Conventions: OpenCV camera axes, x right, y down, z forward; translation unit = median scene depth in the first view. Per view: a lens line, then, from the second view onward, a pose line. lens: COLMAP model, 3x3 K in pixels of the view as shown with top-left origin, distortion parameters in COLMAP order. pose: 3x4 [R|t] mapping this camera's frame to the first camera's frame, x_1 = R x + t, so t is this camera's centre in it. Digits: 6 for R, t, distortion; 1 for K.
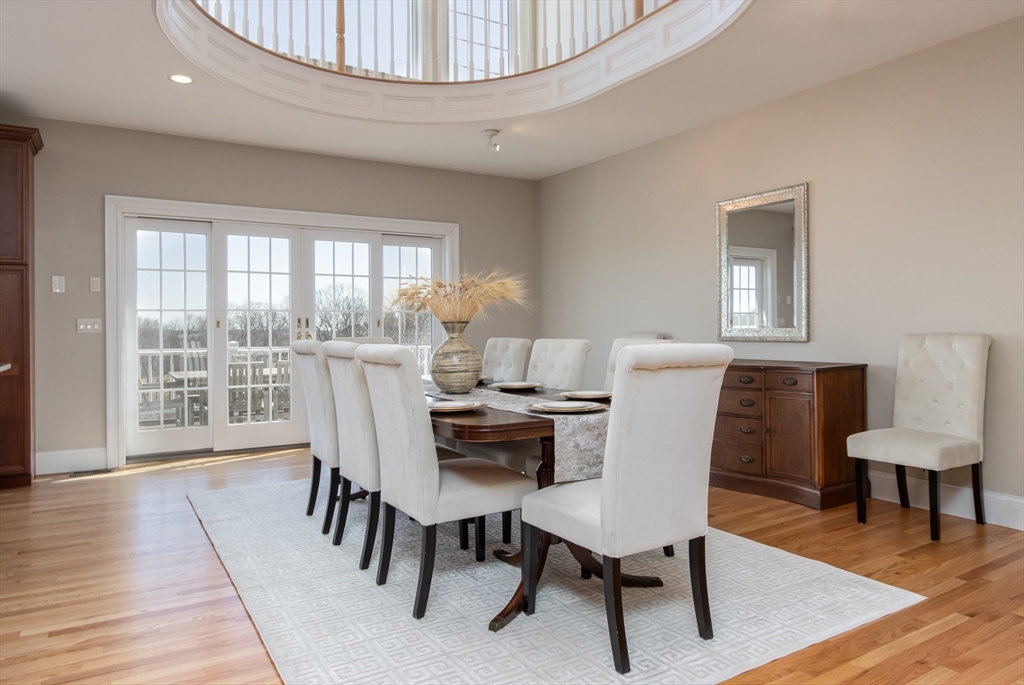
lens RADIAL K [[607.8, 0, 511.4], [0, 607.8, 332.4], [0, 0, 1]] dist [0.000728, 0.000822]
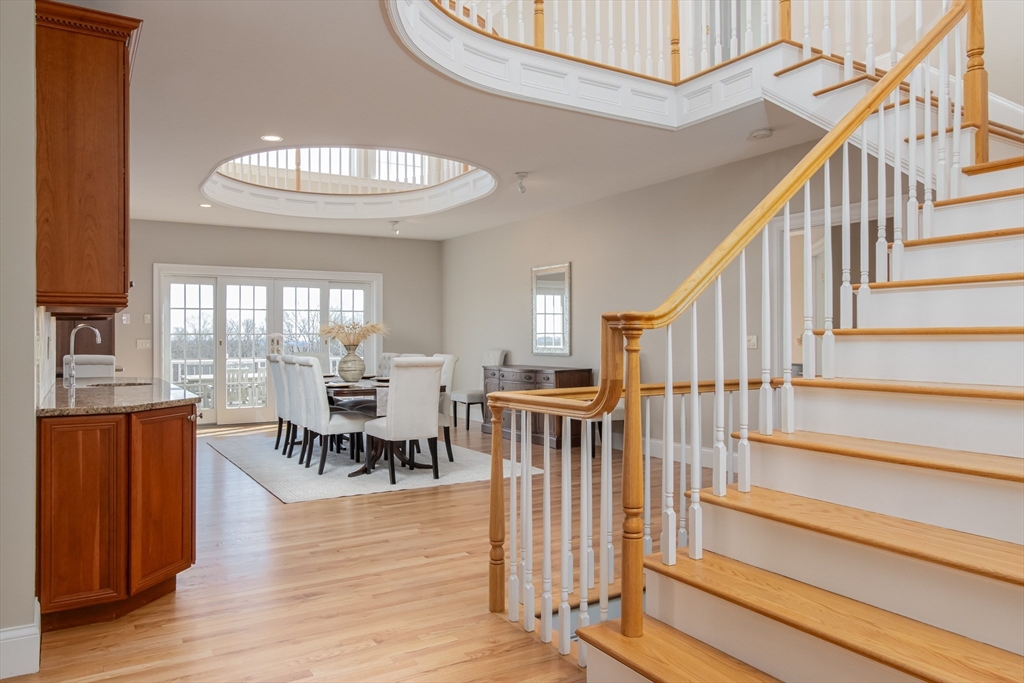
lens RADIAL K [[654.7, 0, 488.0], [0, 654.7, 331.2], [0, 0, 1]] dist [-0.009122, 0.000757]
pose [[0.999689, 0.000820, -0.024933, 0.254193], [-0.001270, 0.999836, -0.018047, -0.016027], [0.024914, 0.018073, 0.999526, -0.686261]]
